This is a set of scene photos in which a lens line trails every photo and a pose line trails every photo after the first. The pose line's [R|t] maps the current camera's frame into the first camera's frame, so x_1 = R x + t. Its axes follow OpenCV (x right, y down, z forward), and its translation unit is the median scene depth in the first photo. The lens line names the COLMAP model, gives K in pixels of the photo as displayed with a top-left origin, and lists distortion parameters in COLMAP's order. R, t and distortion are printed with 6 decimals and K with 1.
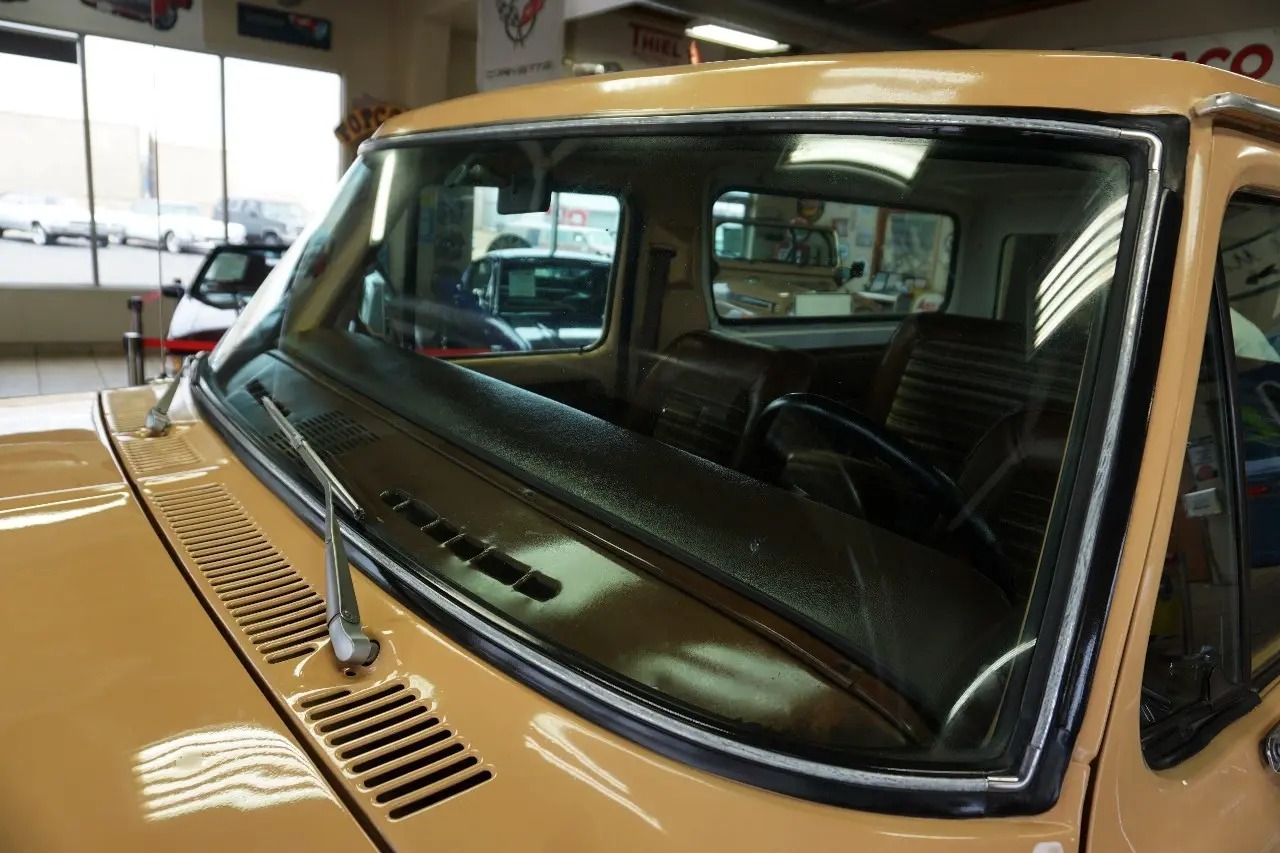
lens RADIAL K [[854.2, 0, 635.4], [0, 854.2, 429.9], [0, 0, 1]] dist [-0.000948, -0.004384]
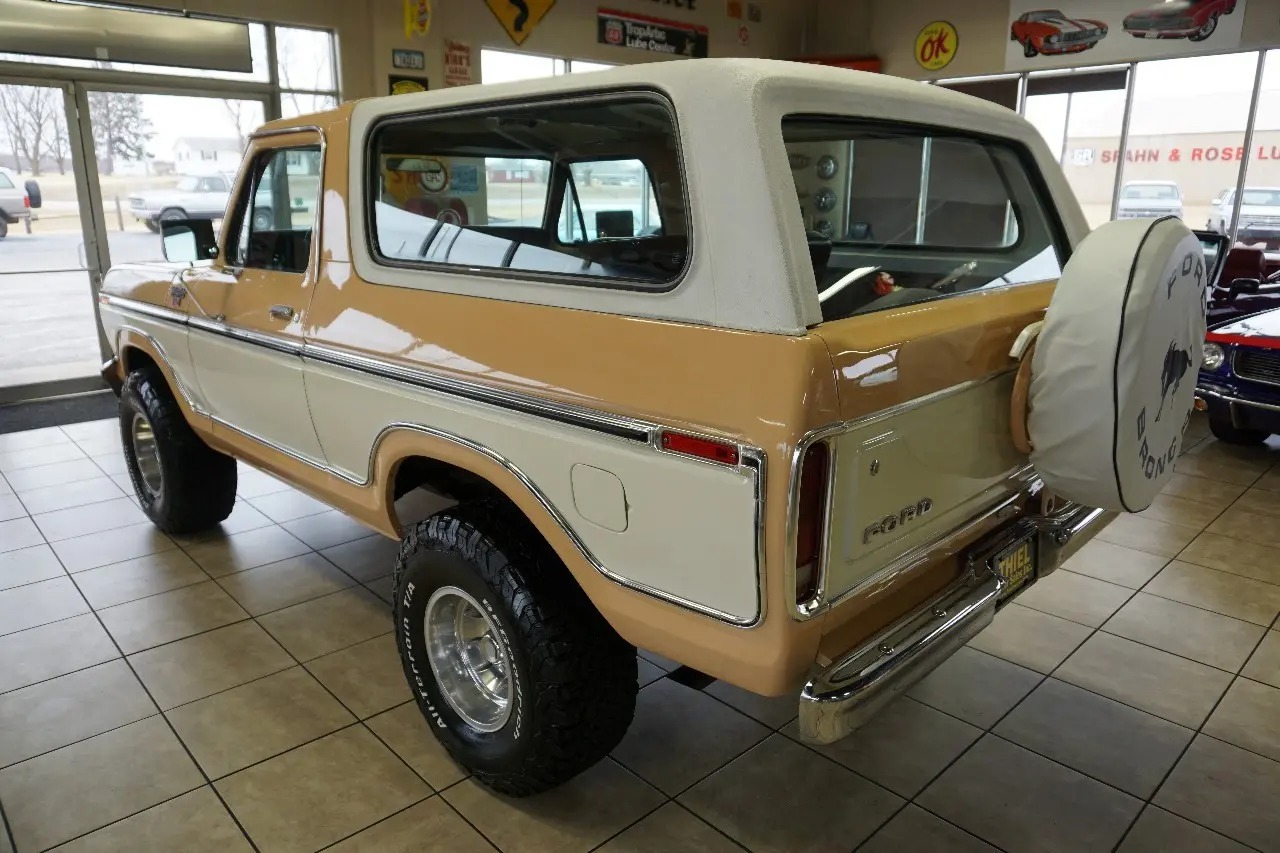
lens RADIAL K [[850.8, 0, 616.4], [0, 850.8, 423.7], [0, 0, 1]] dist [-0.026320, 0.005536]
pose [[0.122008, 0.192878, -0.973608, 0.425117], [-0.228406, 0.960065, 0.161572, -0.004250], [0.965891, 0.202664, 0.161190, 0.184268]]
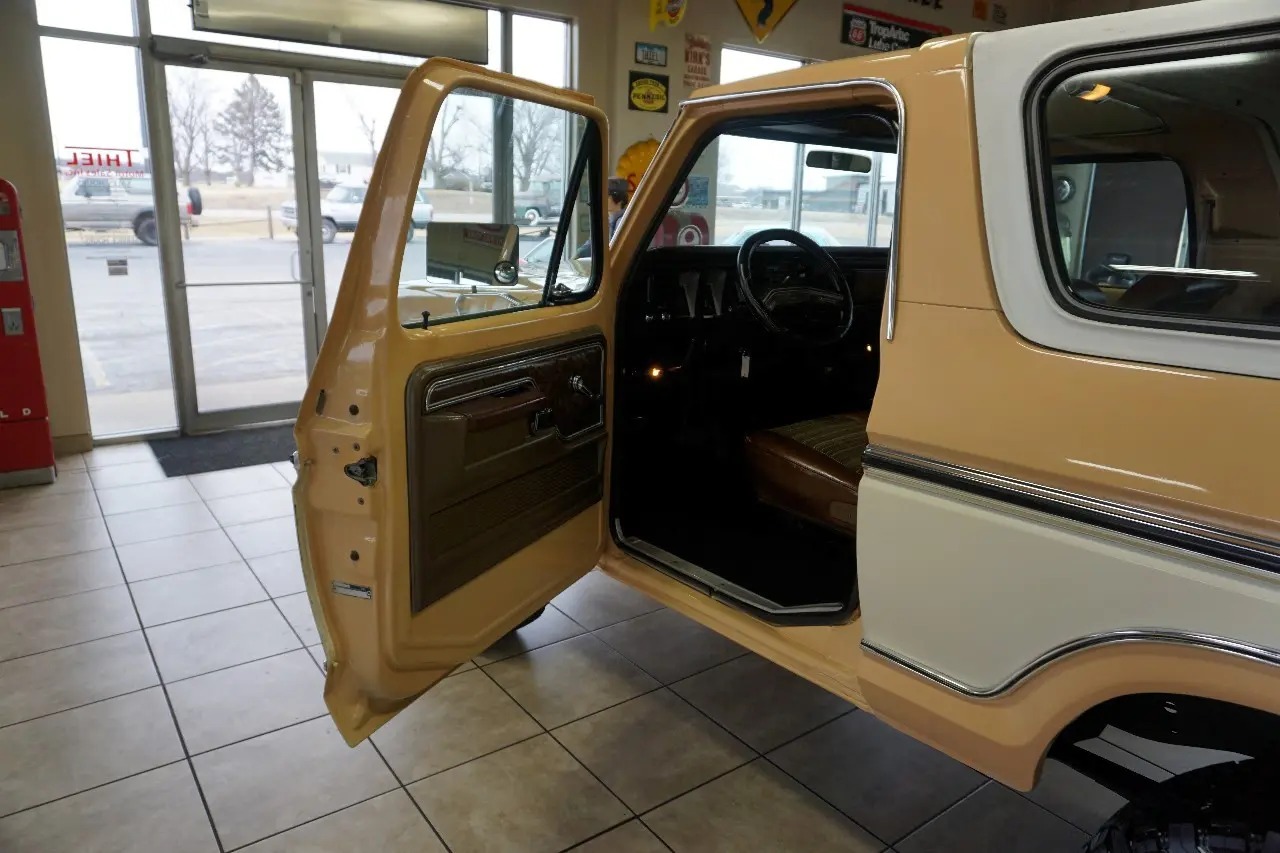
lens RADIAL K [[858.8, 0, 629.7], [0, 858.8, 422.4], [0, 0, 1]] dist [-0.033679, 0.009144]
pose [[0.006239, 0.170704, -0.985303, 0.292121], [-0.258794, 0.952029, 0.163301, 0.021530], [0.965912, 0.253972, 0.050117, 0.065786]]
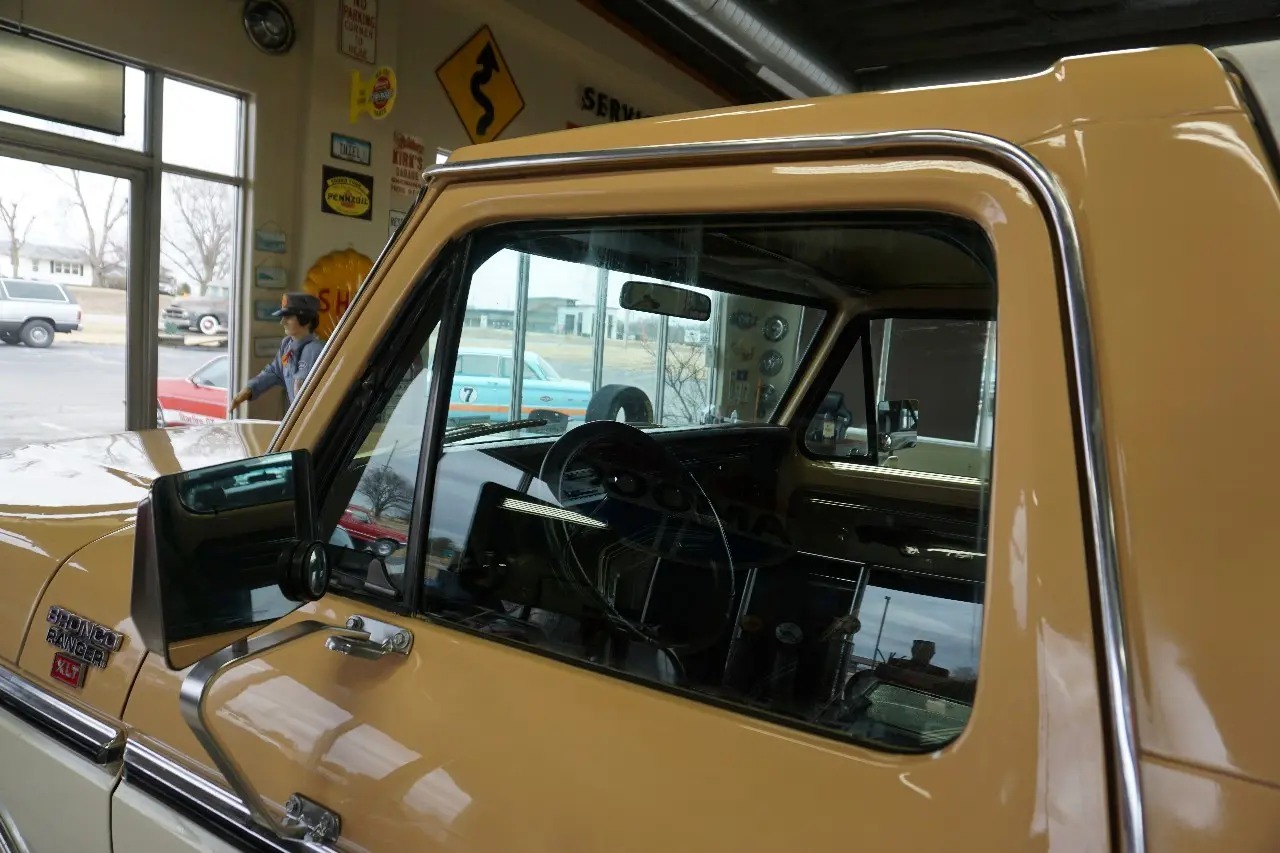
lens RADIAL K [[868.2, 0, 634.0], [0, 868.2, 423.7], [0, 0, 1]] dist [-0.027467, 0.013549]
pose [[0.342613, 0.040504, -0.938603, 0.157319], [-0.263825, 0.963016, -0.054745, 0.002230], [0.901672, 0.266384, 0.340628, 0.063845]]
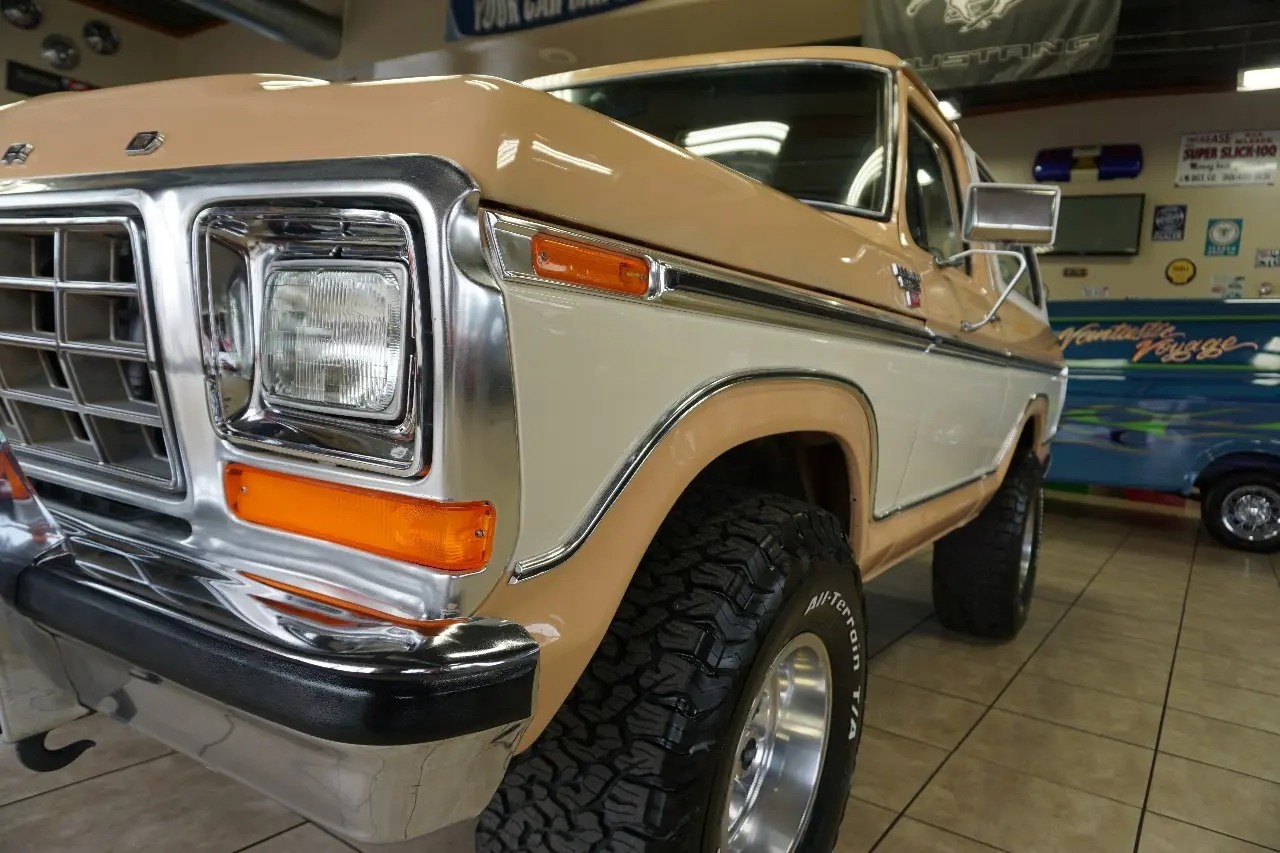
lens RADIAL K [[854.2, 0, 635.4], [0, 854.2, 429.9], [0, 0, 1]] dist [-0.000948, -0.004384]
pose [[0.942783, -0.015799, 0.333034, -0.103756], [0.063116, 0.989273, -0.131742, 0.100801], [-0.327380, 0.145224, 0.933666, -0.113640]]
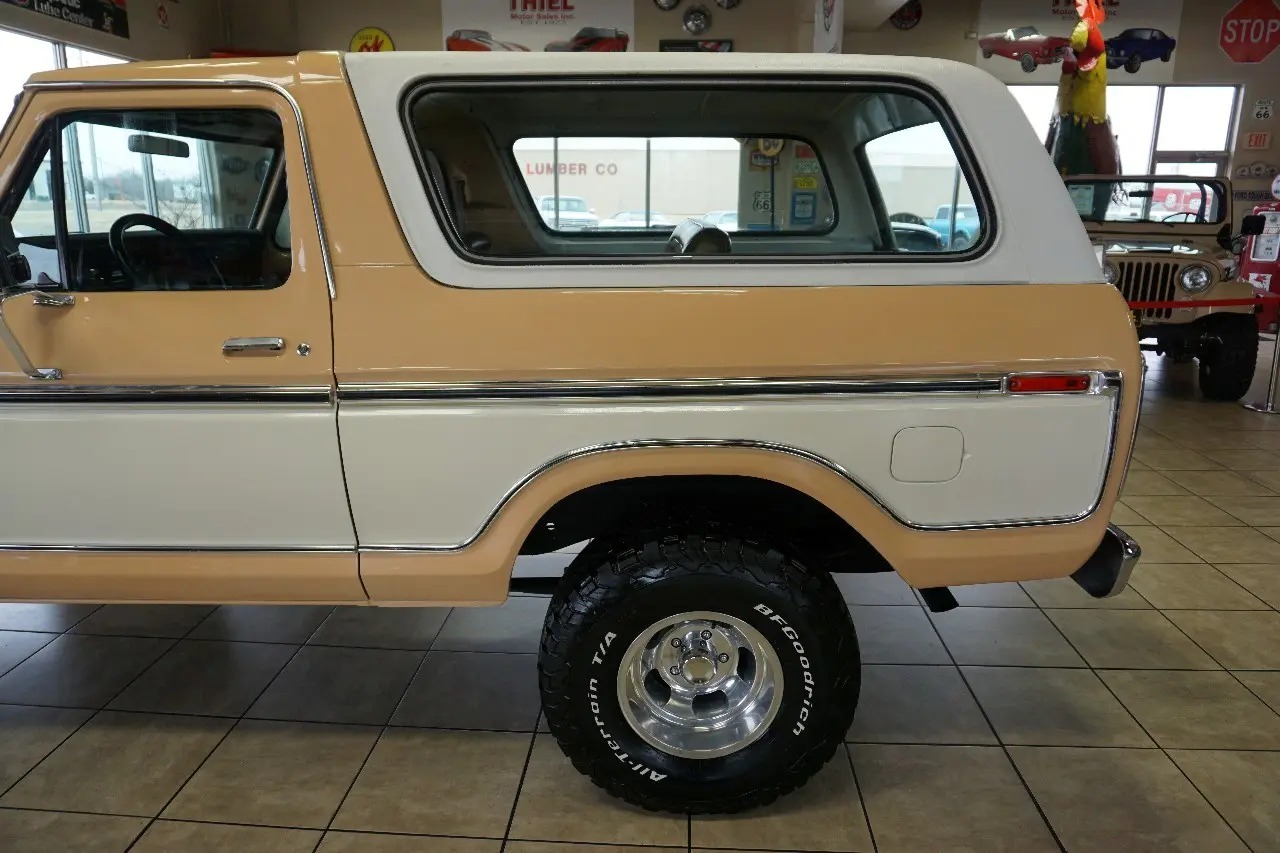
lens RADIAL K [[868.2, 0, 634.0], [0, 868.2, 423.7], [0, 0, 1]] dist [-0.027467, 0.013549]
pose [[0.769245, 0.090571, -0.632502, 0.316283], [-0.101035, 0.994691, 0.019556, 0.040040], [0.630915, 0.048861, 0.774312, 0.000790]]
